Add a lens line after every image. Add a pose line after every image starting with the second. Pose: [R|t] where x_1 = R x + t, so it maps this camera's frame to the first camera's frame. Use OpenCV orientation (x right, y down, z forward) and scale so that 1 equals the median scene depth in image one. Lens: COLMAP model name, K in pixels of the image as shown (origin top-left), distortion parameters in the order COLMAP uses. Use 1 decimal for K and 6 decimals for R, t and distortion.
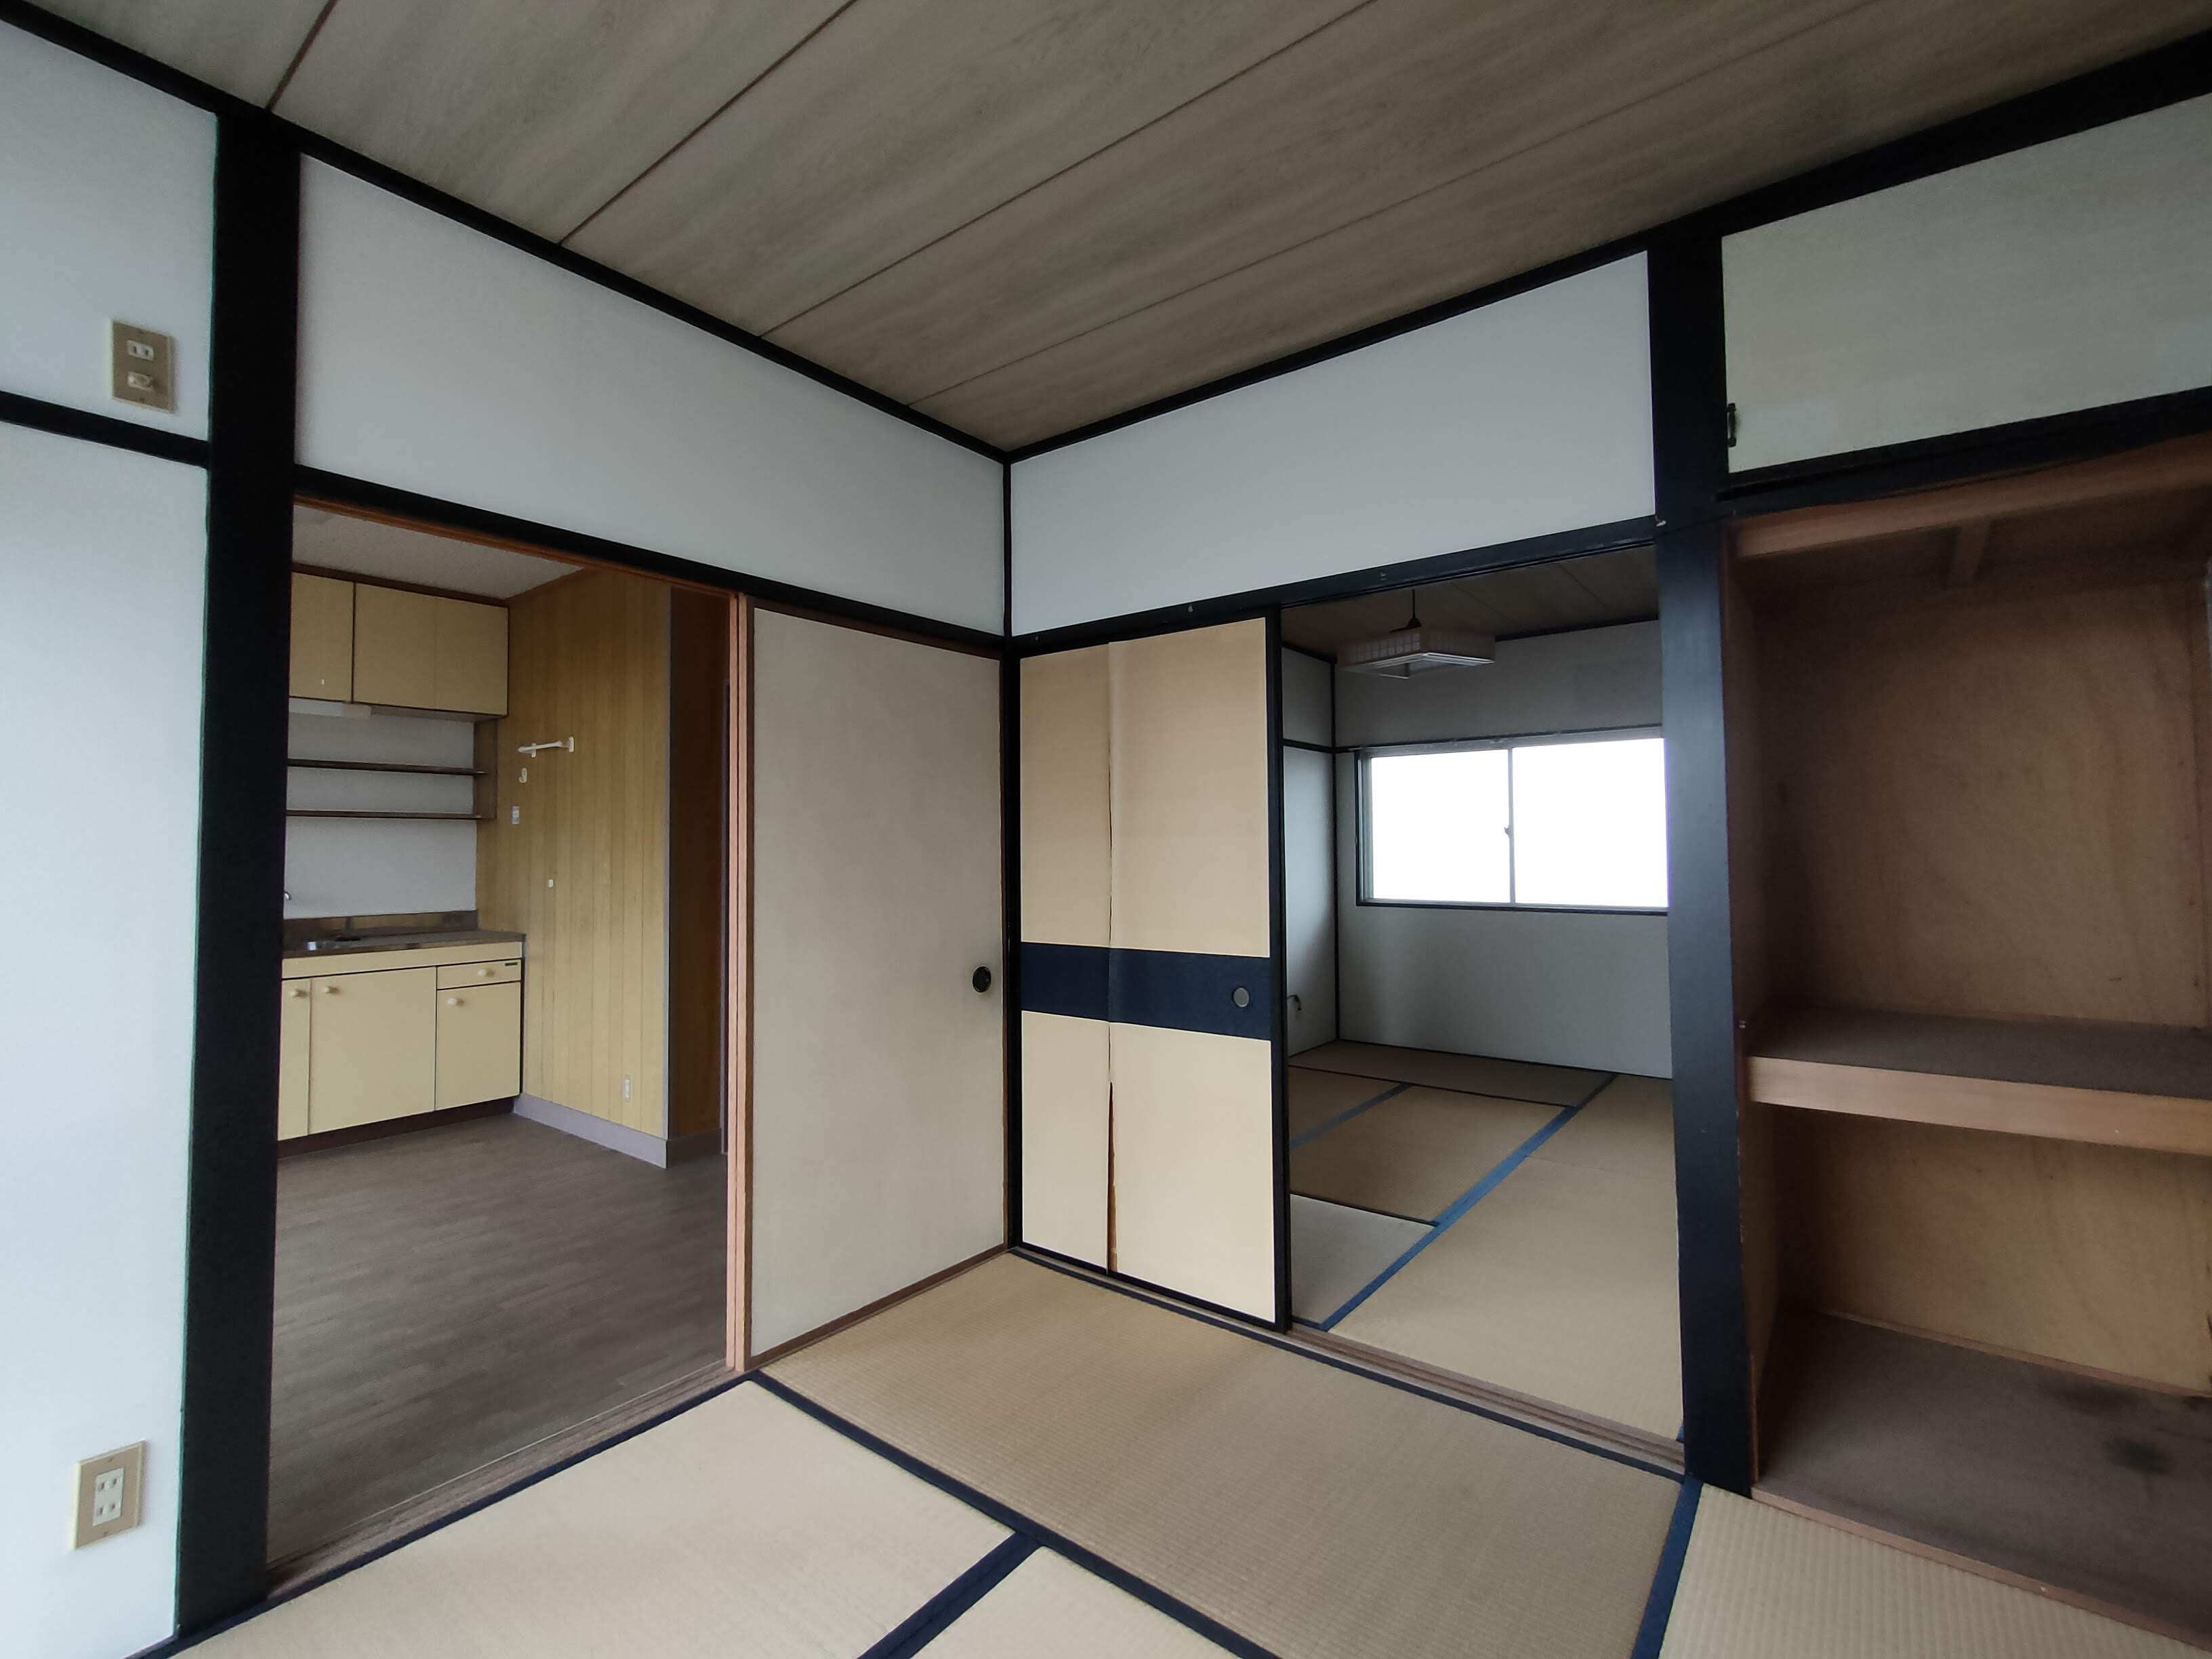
lens RADIAL K [[986.6, 0, 1099.0], [0, 986.6, 818.3], [0, 0, 1]] dist [-0.000622, -0.000146]
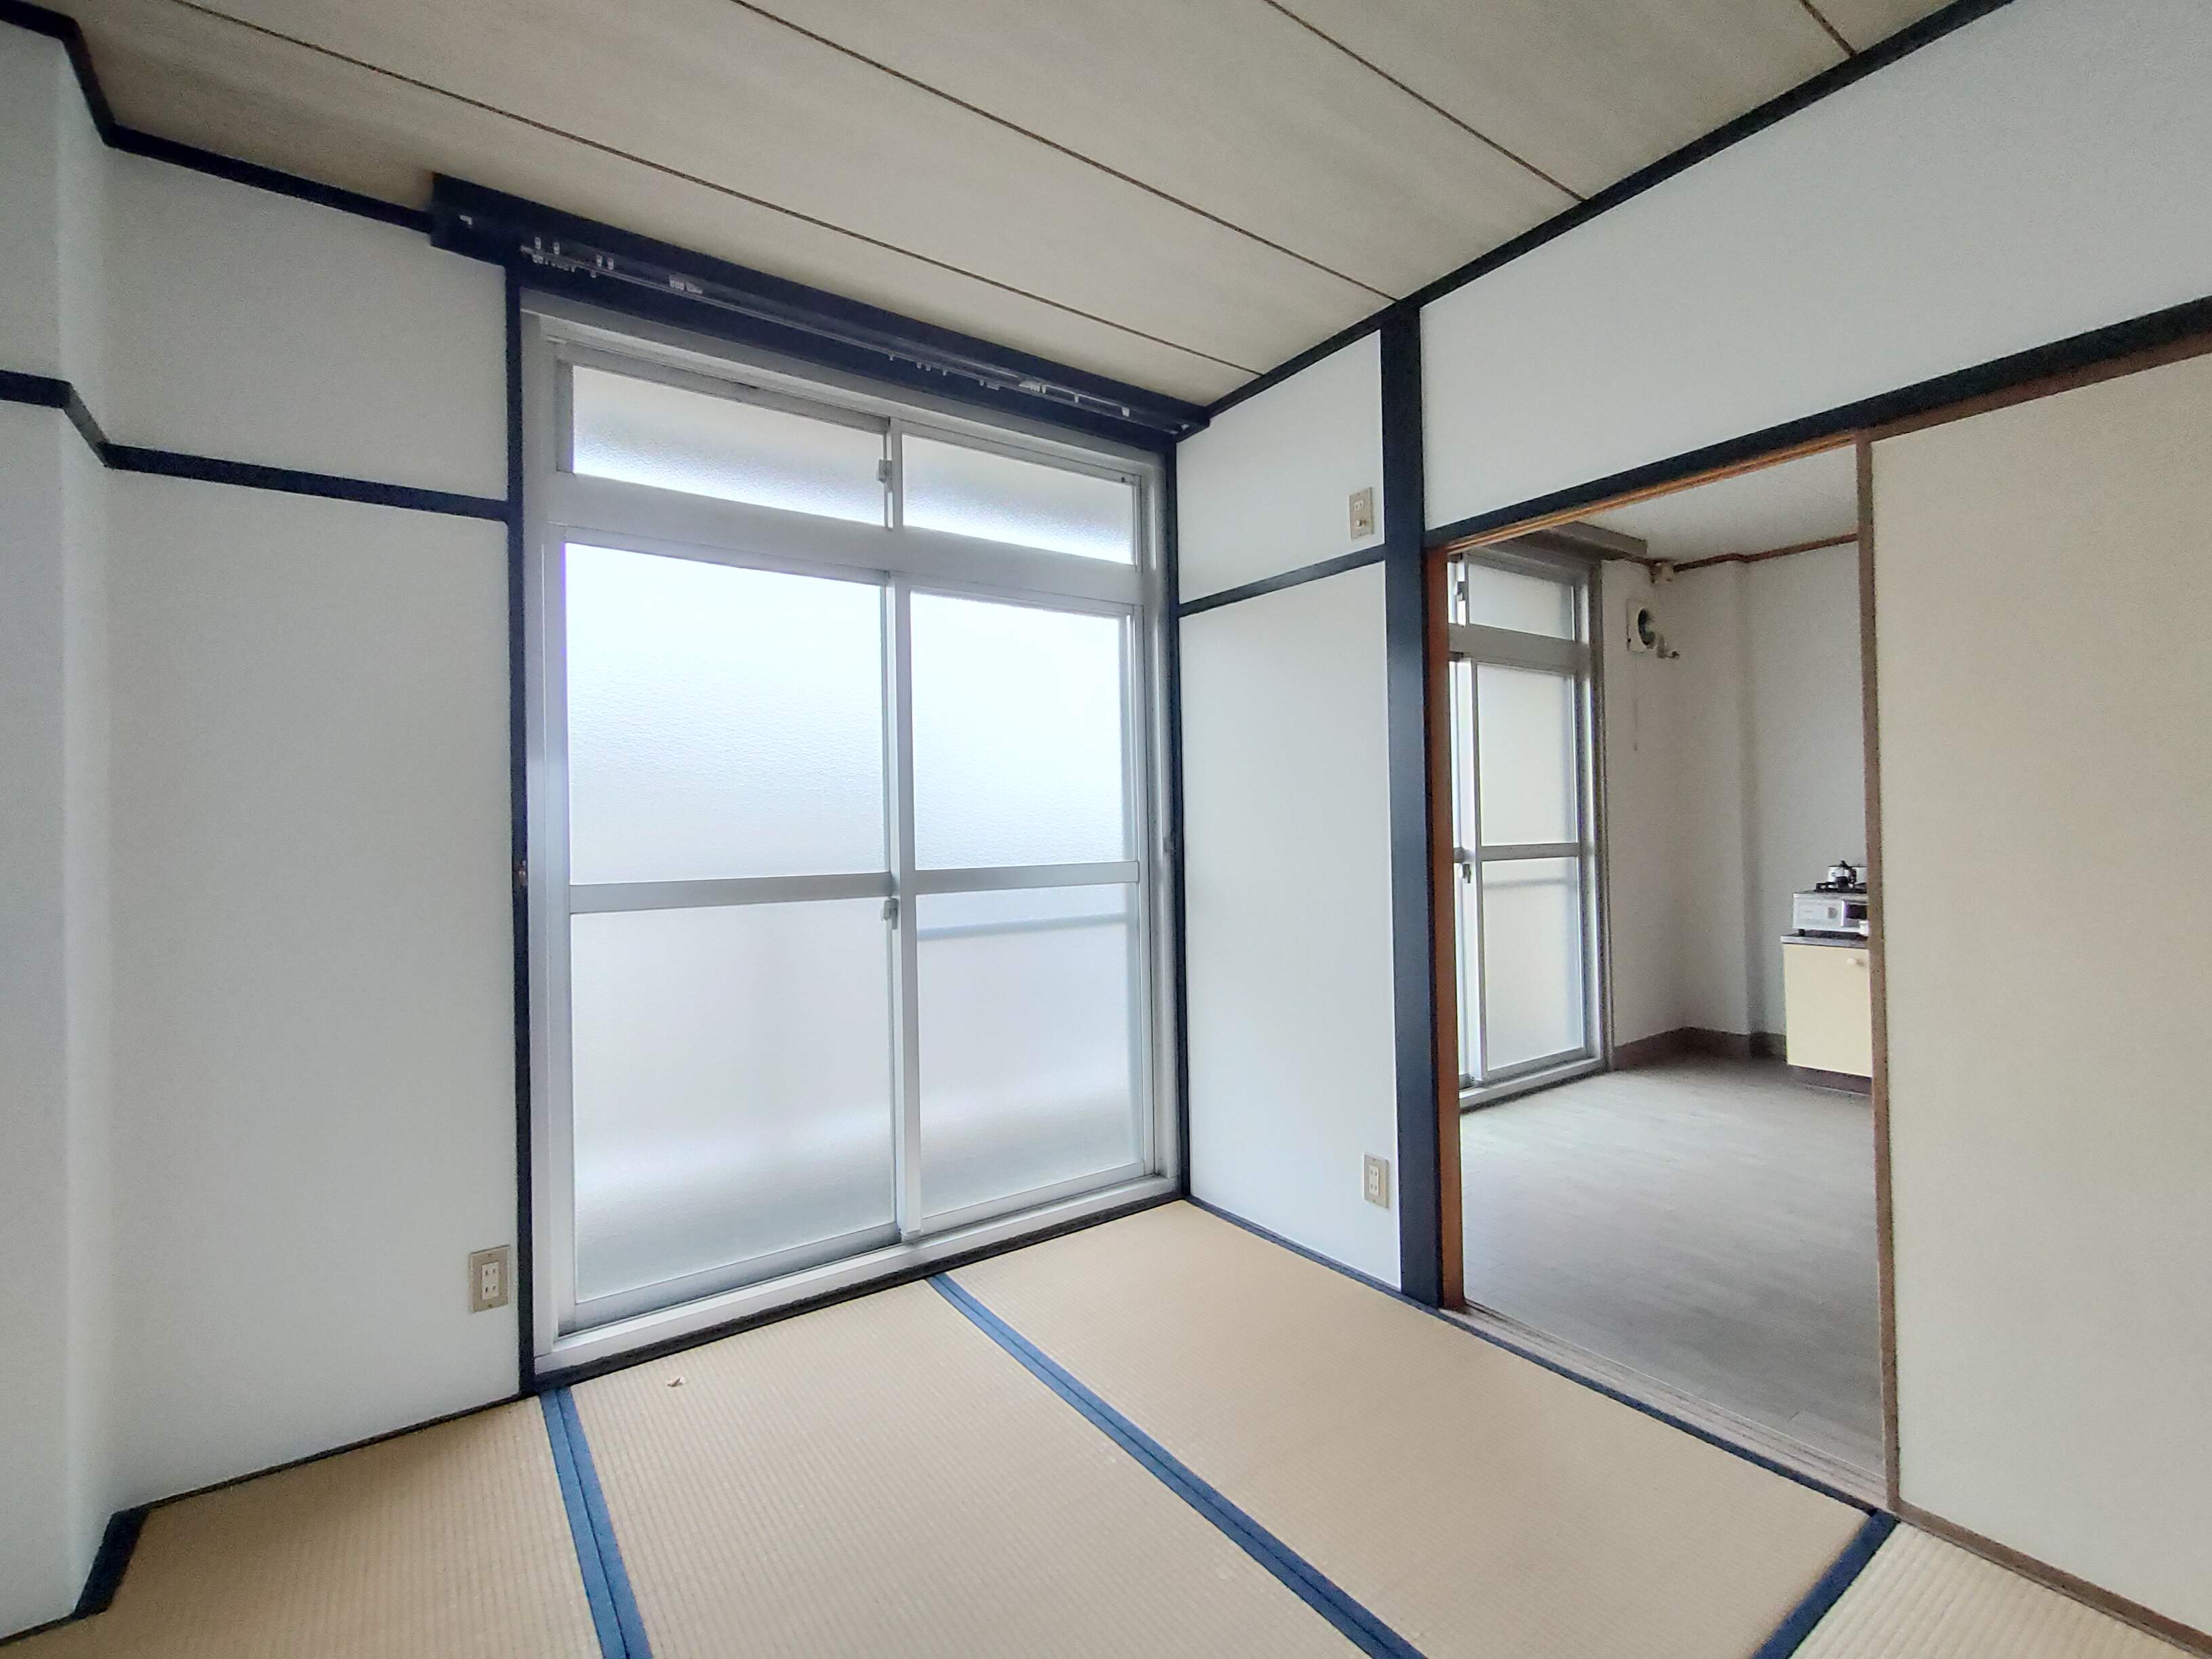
lens RADIAL K [[986.6, 0, 1099.0], [0, 986.6, 818.3], [0, 0, 1]] dist [-0.000622, -0.000146]
pose [[-0.293922, 0.003847, -0.955822, 0.571184], [0.055415, 0.998378, -0.013022, 0.037655], [0.954222, -0.056795, -0.293659, 0.788637]]
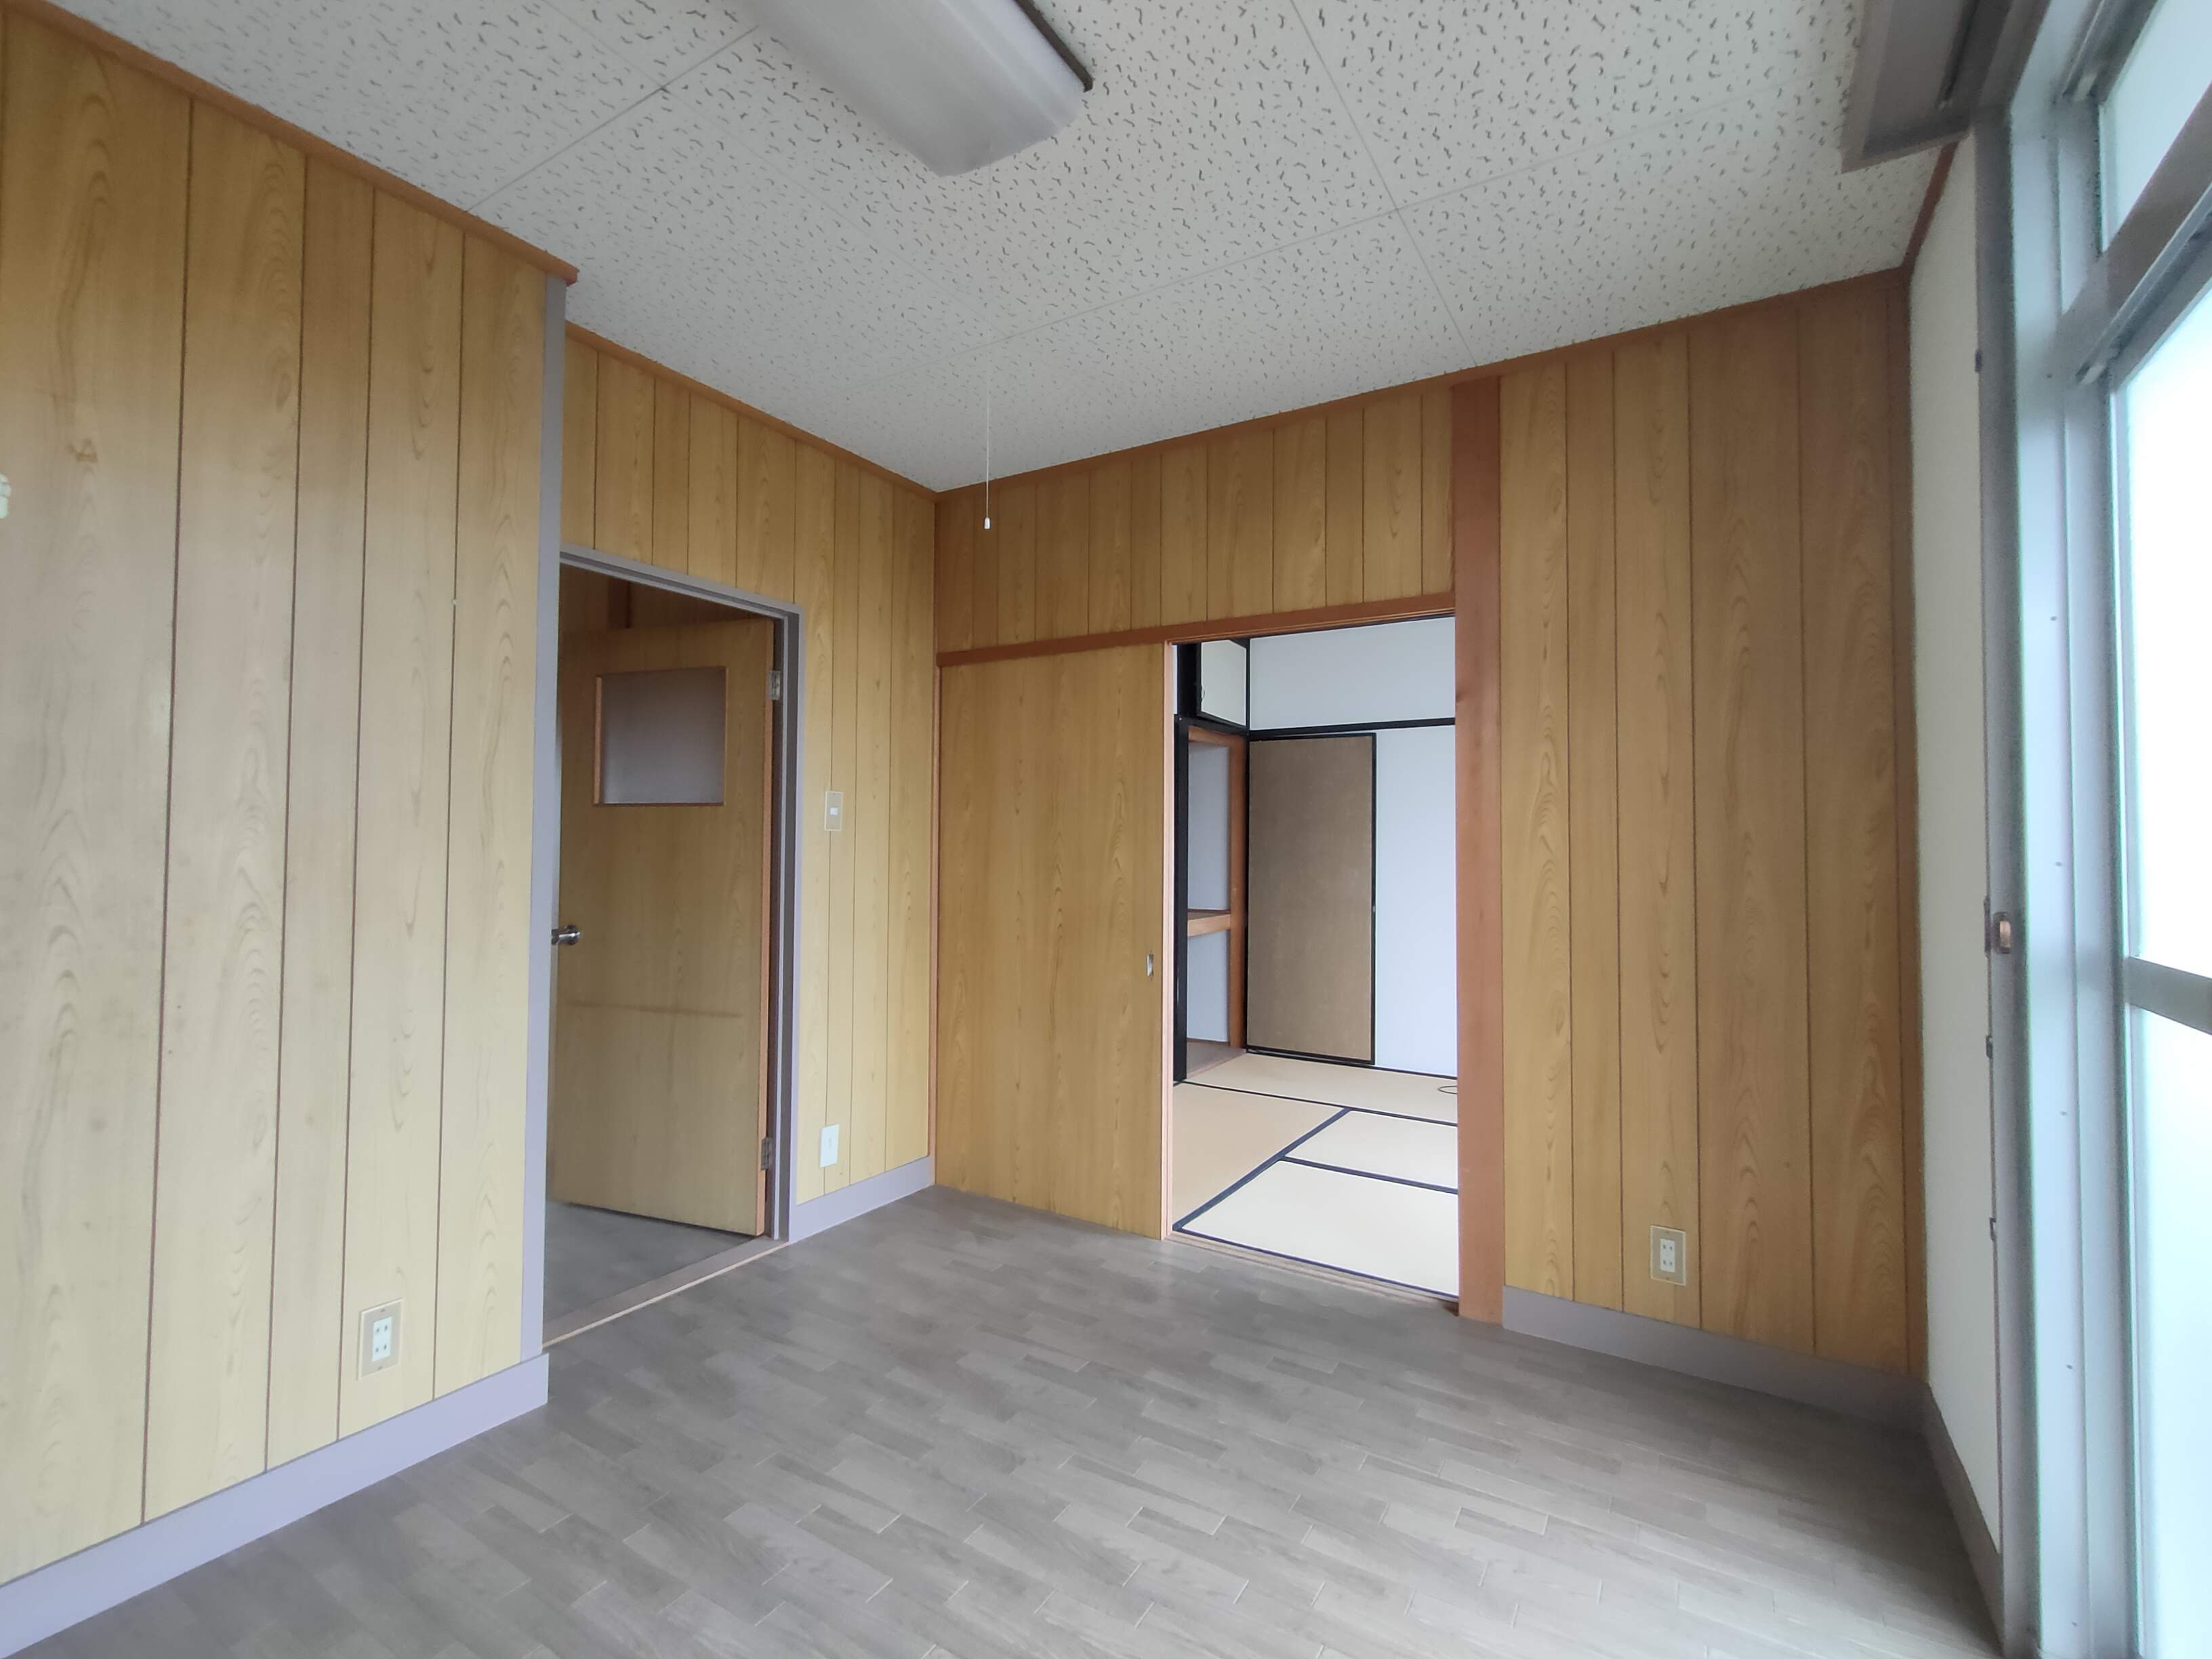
lens RADIAL K [[986.6, 0, 1099.0], [0, 986.6, 818.3], [0, 0, 1]] dist [-0.000622, -0.000146]
pose [[-0.088817, 0.022620, 0.995791, -1.930158], [-0.043901, 0.998682, -0.026602, 0.054937], [-0.995080, -0.046079, -0.087707, 1.419385]]
